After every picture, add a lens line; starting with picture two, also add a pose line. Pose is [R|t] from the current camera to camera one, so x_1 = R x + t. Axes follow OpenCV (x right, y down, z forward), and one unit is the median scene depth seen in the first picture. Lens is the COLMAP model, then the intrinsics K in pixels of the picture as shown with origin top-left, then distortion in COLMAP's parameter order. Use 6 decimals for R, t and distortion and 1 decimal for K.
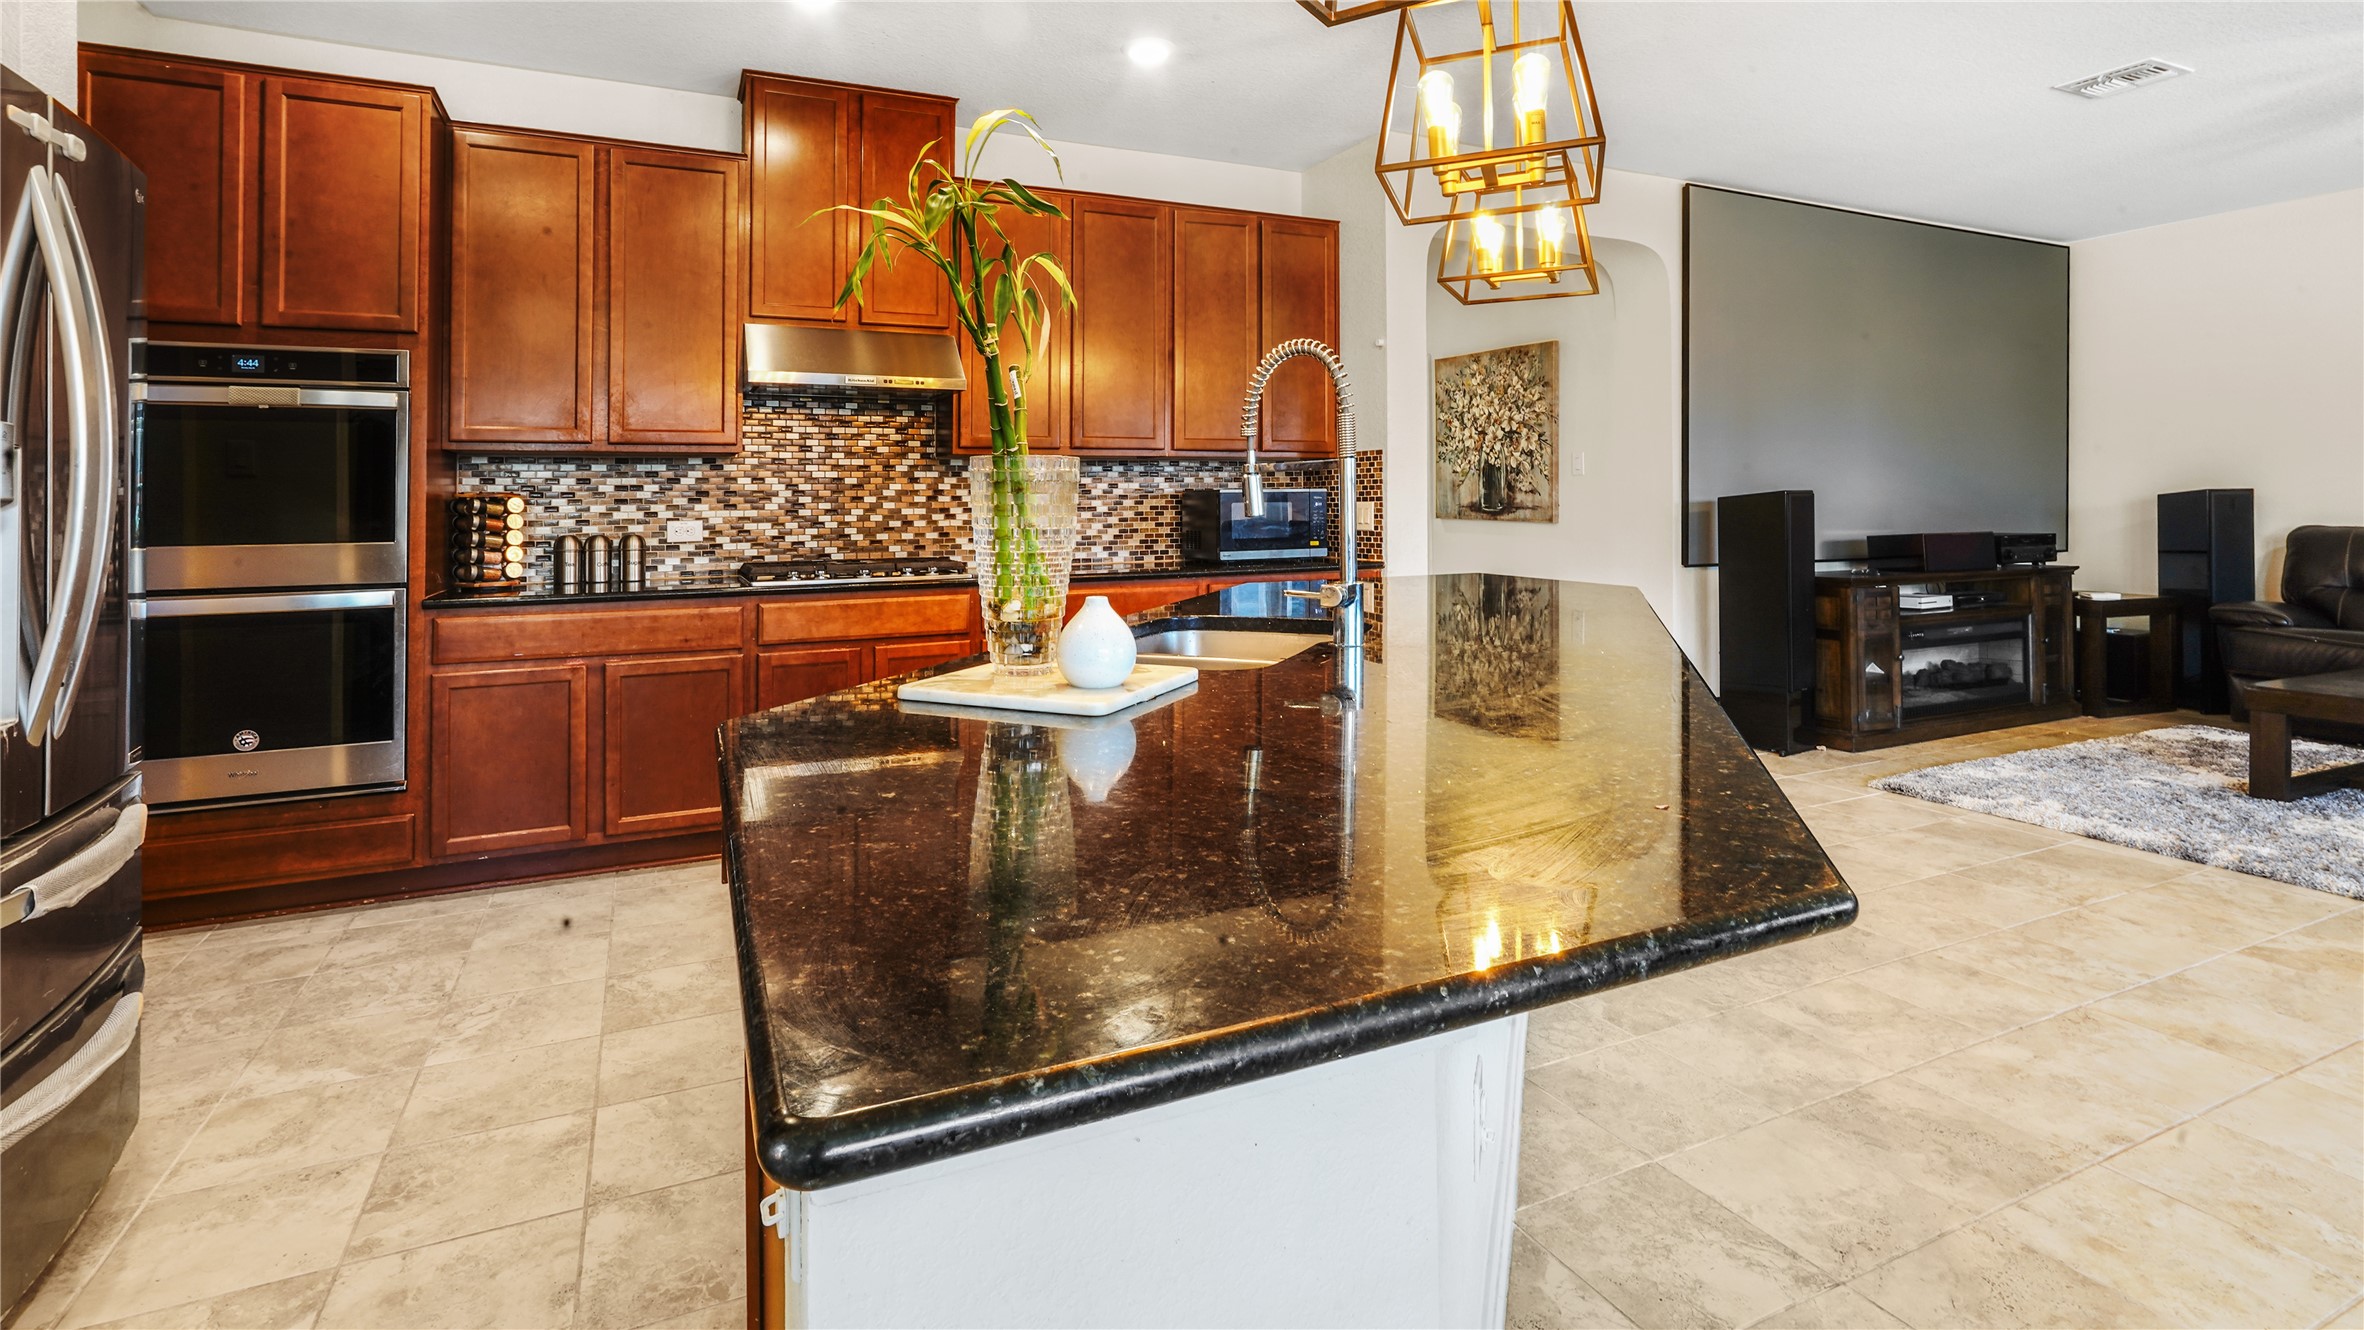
lens RADIAL K [[1100.5, 0, 1176.5], [0, 1100.5, 456.8], [0, 0, 1]] dist [0.006274, -0.000836]
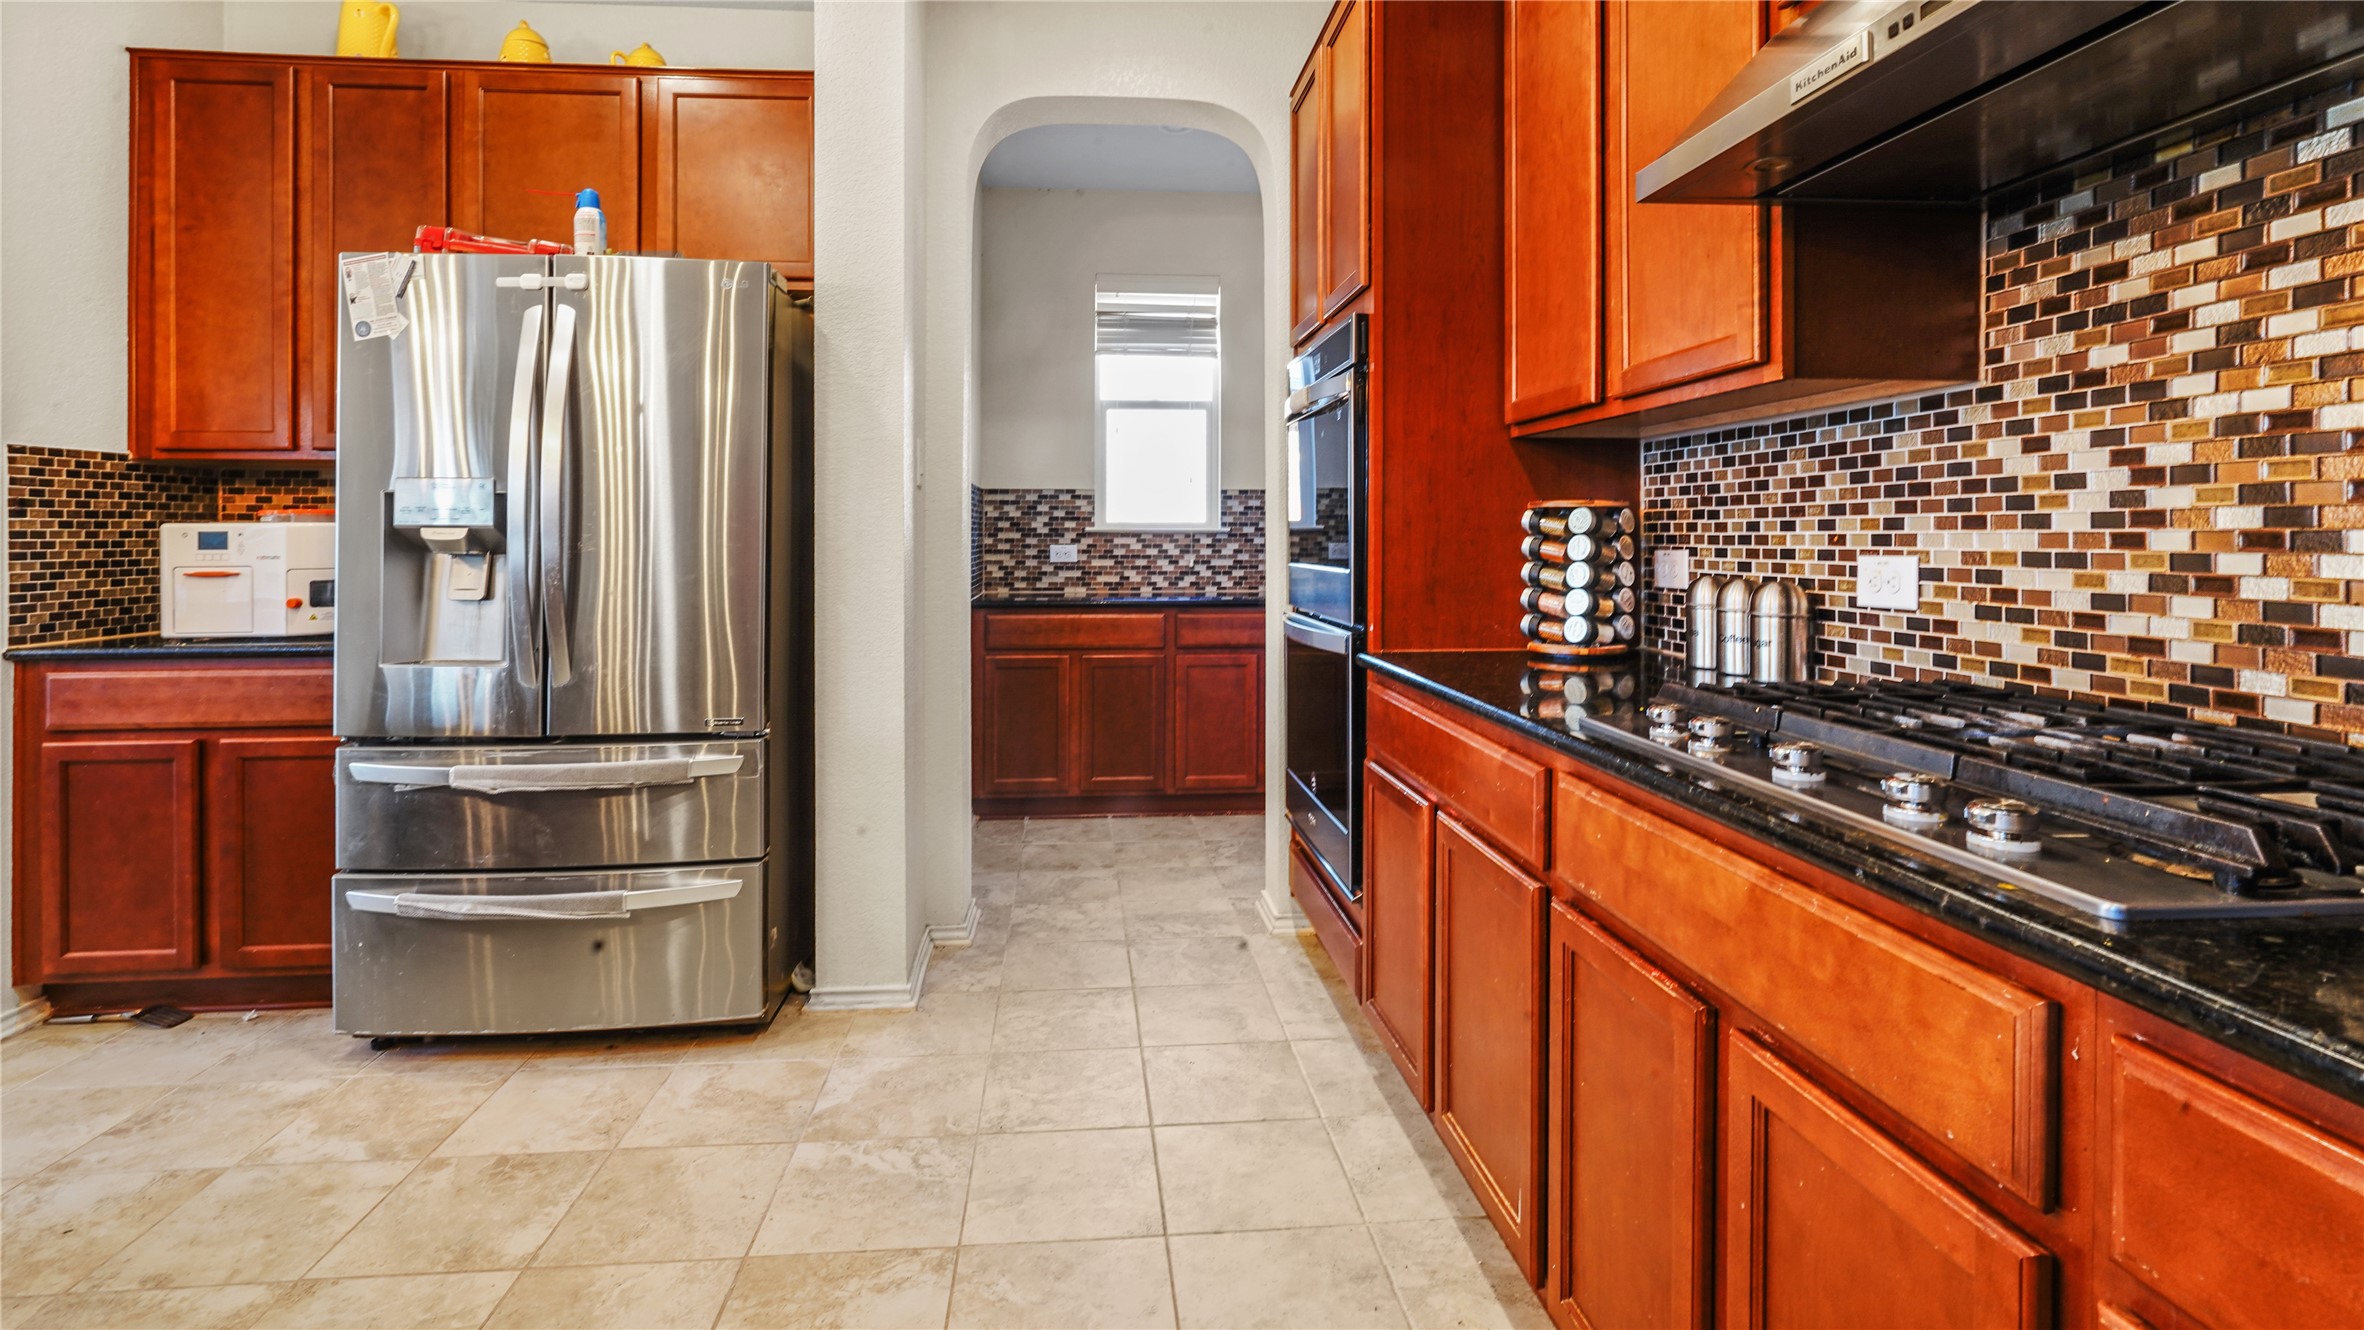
lens RADIAL K [[1100.5, 0, 1140.3], [0, 1100.5, 515.5], [0, 0, 1]] dist [0.006274, -0.000836]
pose [[-0.360516, -0.007439, -0.932724, 0.039988], [0.046302, 0.998593, -0.025860, 0.044720], [0.931603, -0.052510, -0.359664, 0.977847]]
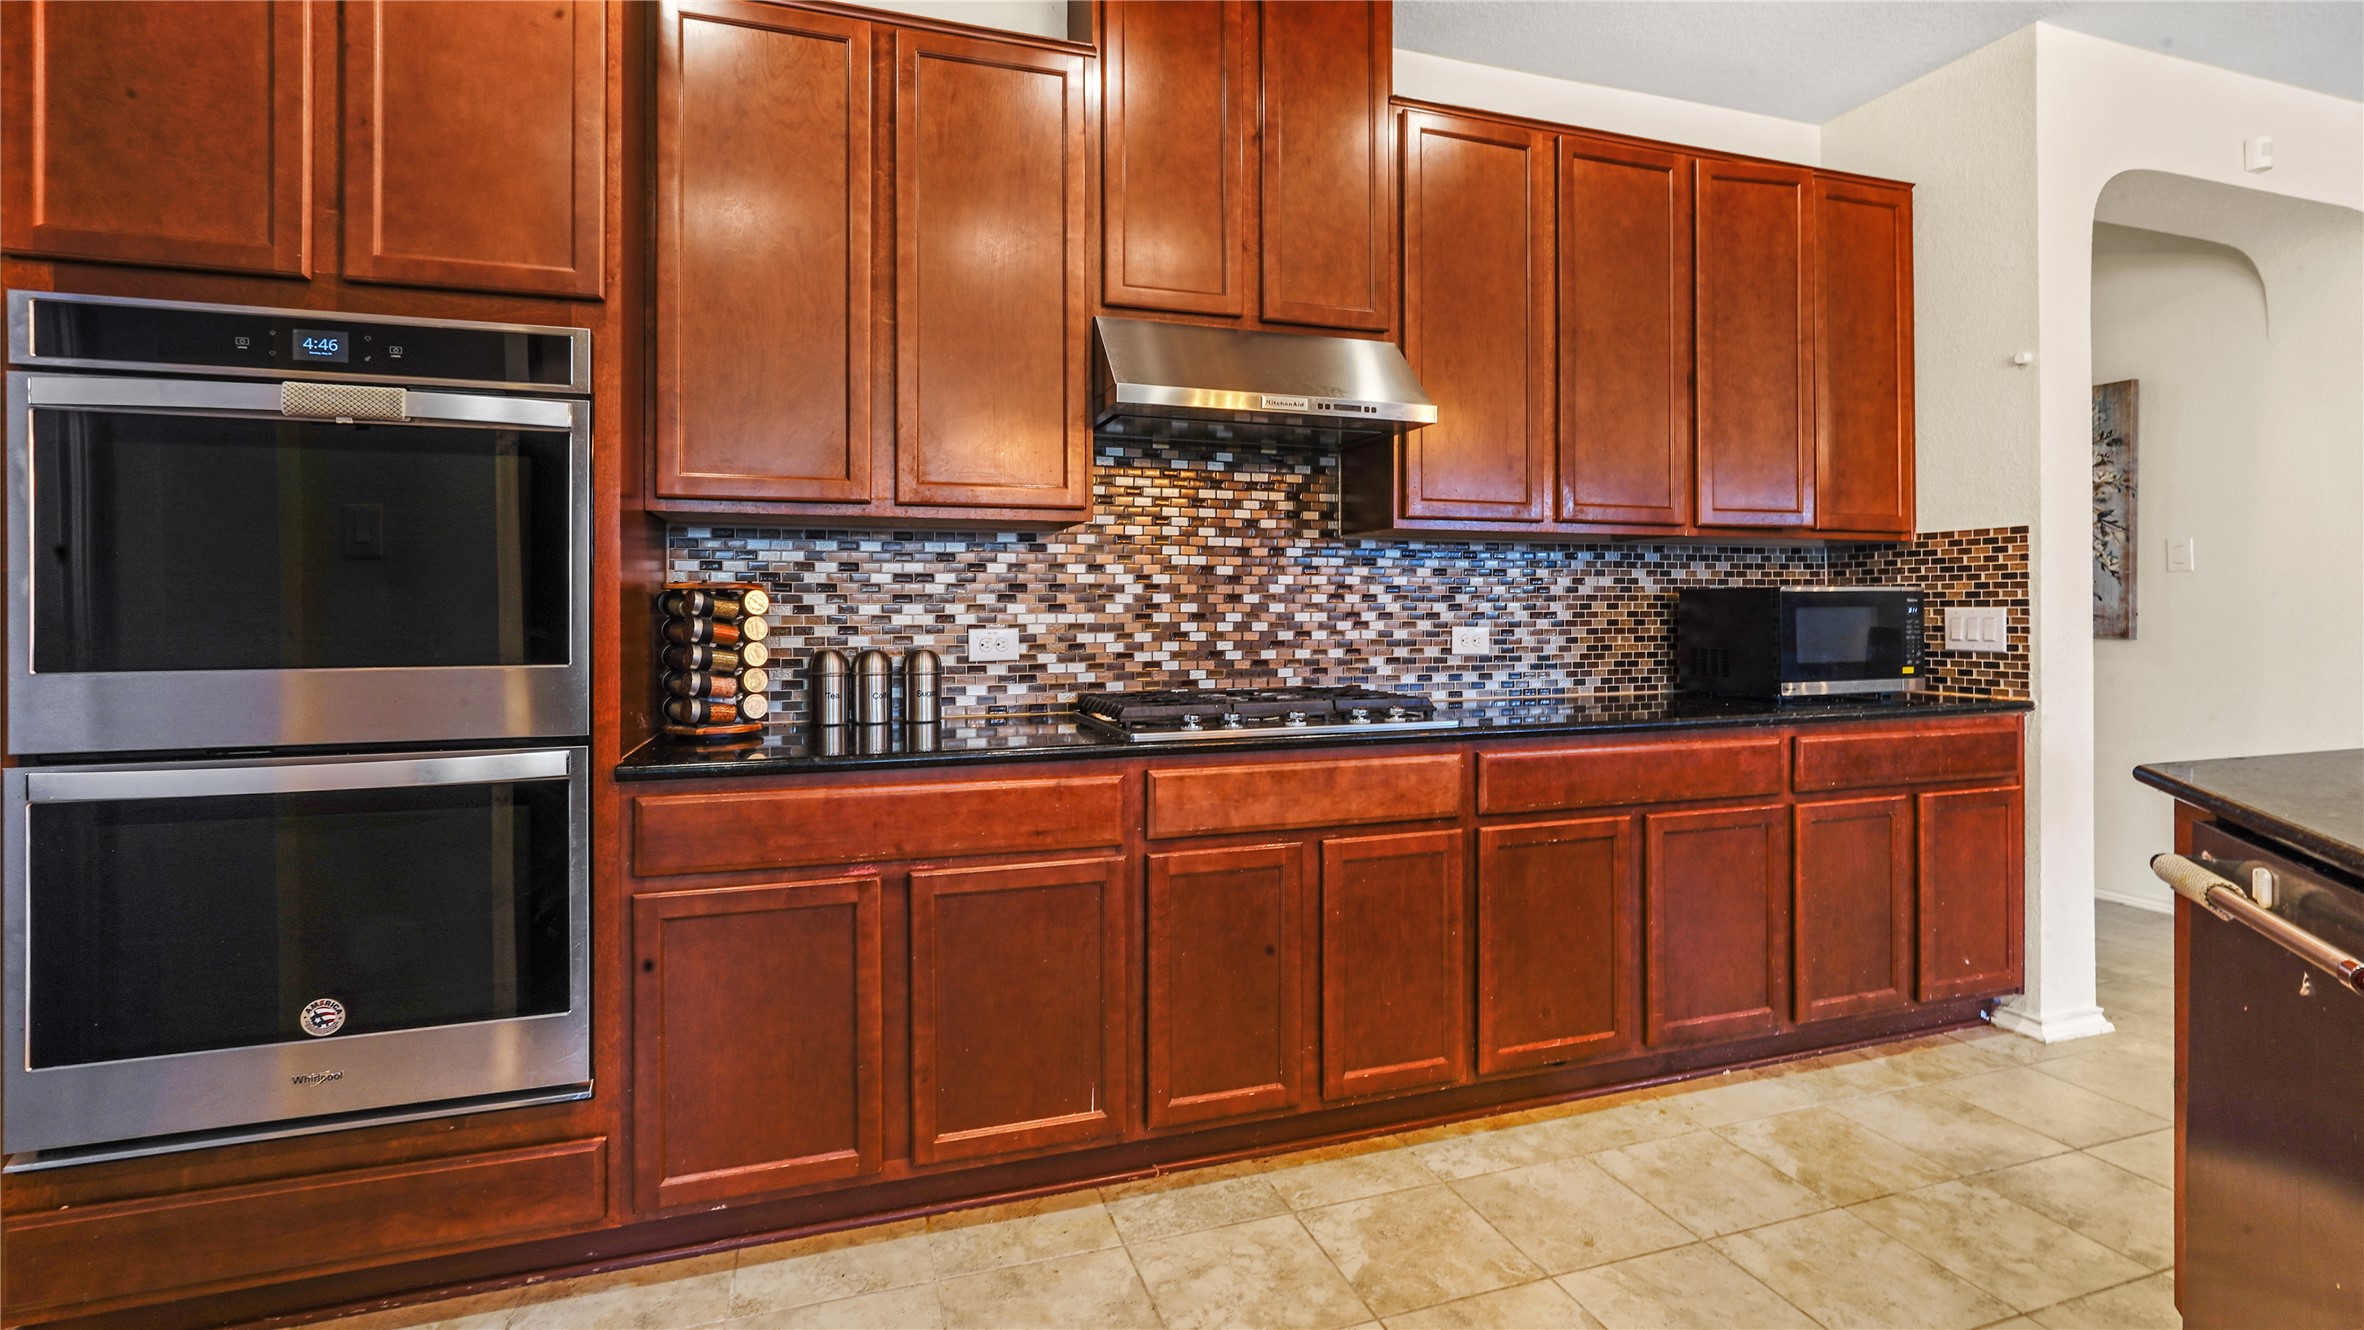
lens RADIAL K [[1100.5, 0, 1223.3], [0, 1100.5, 583.6], [0, 0, 1]] dist [0.006274, -0.000836]
pose [[0.995349, 0.005048, -0.096207, -0.272306], [-0.003105, 0.999788, 0.020337, 0.019383], [0.096289, -0.019944, 0.995154, 0.399596]]
